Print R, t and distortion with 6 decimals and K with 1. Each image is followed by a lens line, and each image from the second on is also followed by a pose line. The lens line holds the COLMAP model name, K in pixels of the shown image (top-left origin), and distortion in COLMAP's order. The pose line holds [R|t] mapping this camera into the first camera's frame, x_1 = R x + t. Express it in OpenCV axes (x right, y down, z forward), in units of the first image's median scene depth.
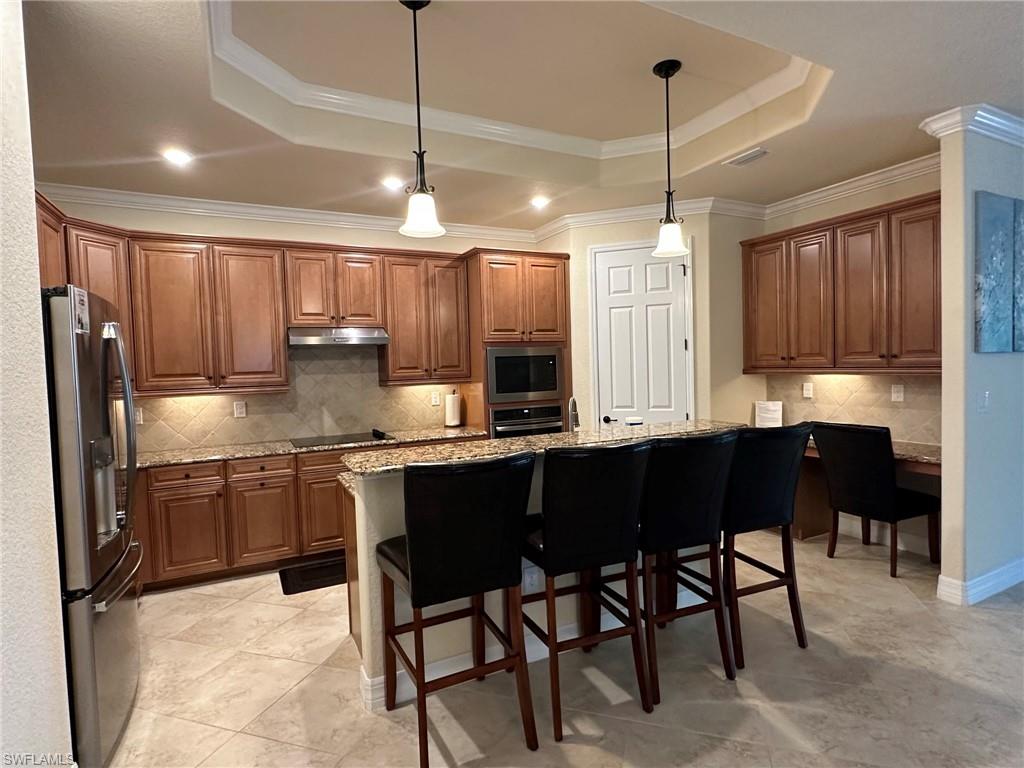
lens RADIAL K [[507.0, 0, 510.0], [0, 507.0, 383.8], [0, 0, 1]] dist [-0.001277, -0.000294]
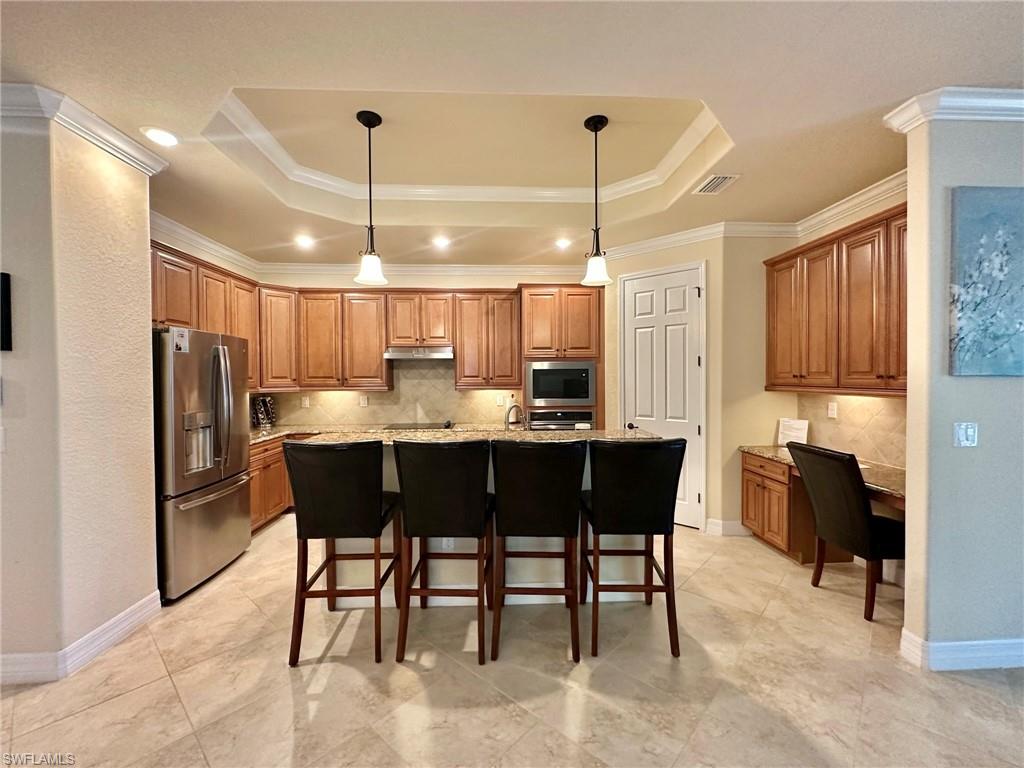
lens RADIAL K [[409.9, 0, 514.1], [0, 409.9, 383.4], [0, 0, 1]] dist [-0.002011, 0.000473]
pose [[0.920971, 0.031894, -0.388323, 0.371148], [-0.037208, 0.999289, -0.006169, -0.012134], [0.387850, 0.020130, 0.921503, 0.057257]]
